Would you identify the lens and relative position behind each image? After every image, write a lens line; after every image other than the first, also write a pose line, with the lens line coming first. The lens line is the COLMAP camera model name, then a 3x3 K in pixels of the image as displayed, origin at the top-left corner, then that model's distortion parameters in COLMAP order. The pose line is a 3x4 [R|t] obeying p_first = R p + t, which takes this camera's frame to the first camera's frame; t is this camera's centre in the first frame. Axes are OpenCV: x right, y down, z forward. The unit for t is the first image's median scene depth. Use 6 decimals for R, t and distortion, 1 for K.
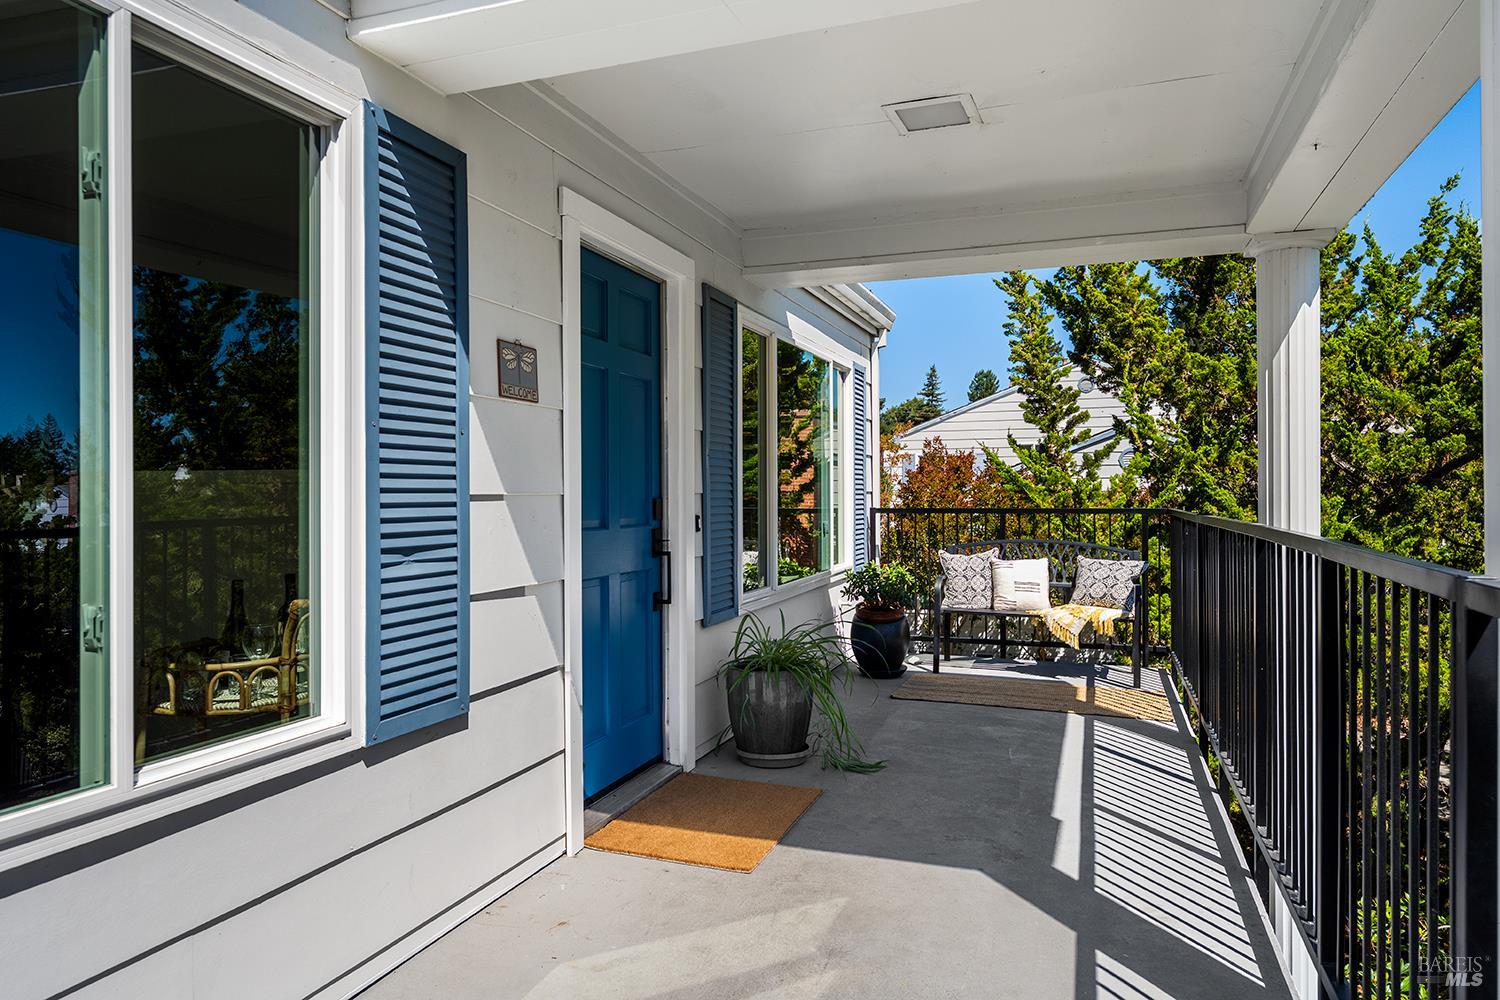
lens RADIAL K [[997.9, 0, 750.0], [0, 997.9, 500.0], [0, 0, 1]] dist [-0.000142, 0.000171]
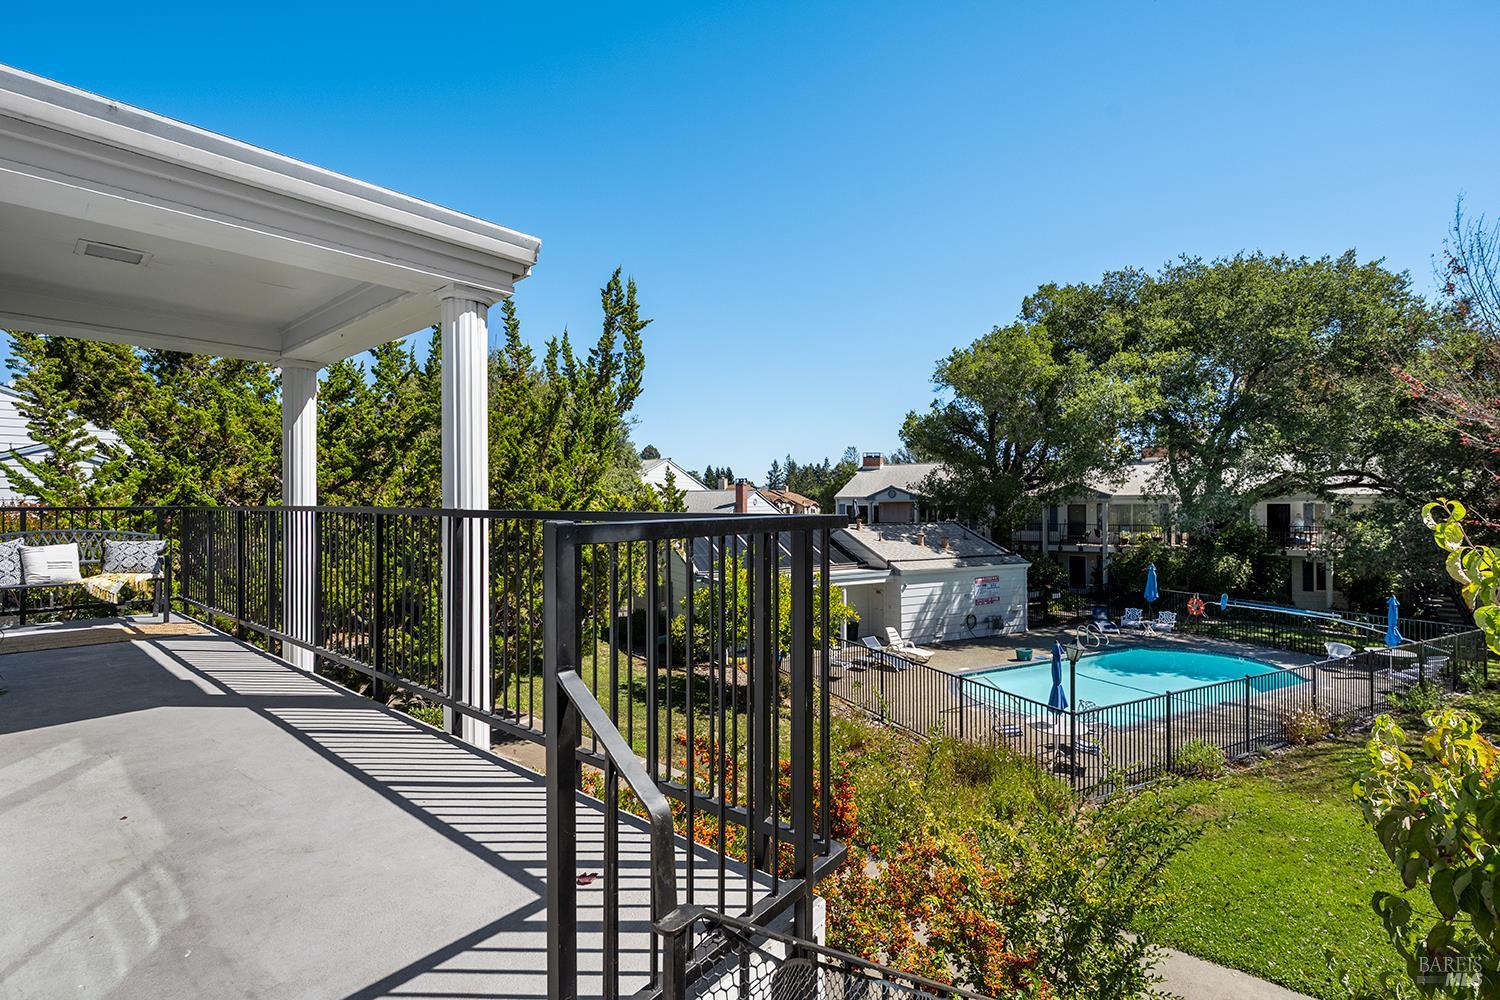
lens RADIAL K [[675.7, 0, 774.2], [0, 675.7, 497.4], [0, 0, 1]] dist [-0.000439, 0.000095]
pose [[0.316832, 0.009023, 0.948439, -0.273941], [0.009260, 0.999878, -0.012605, 0.016728], [-0.948436, 0.012777, 0.316710, -0.191878]]
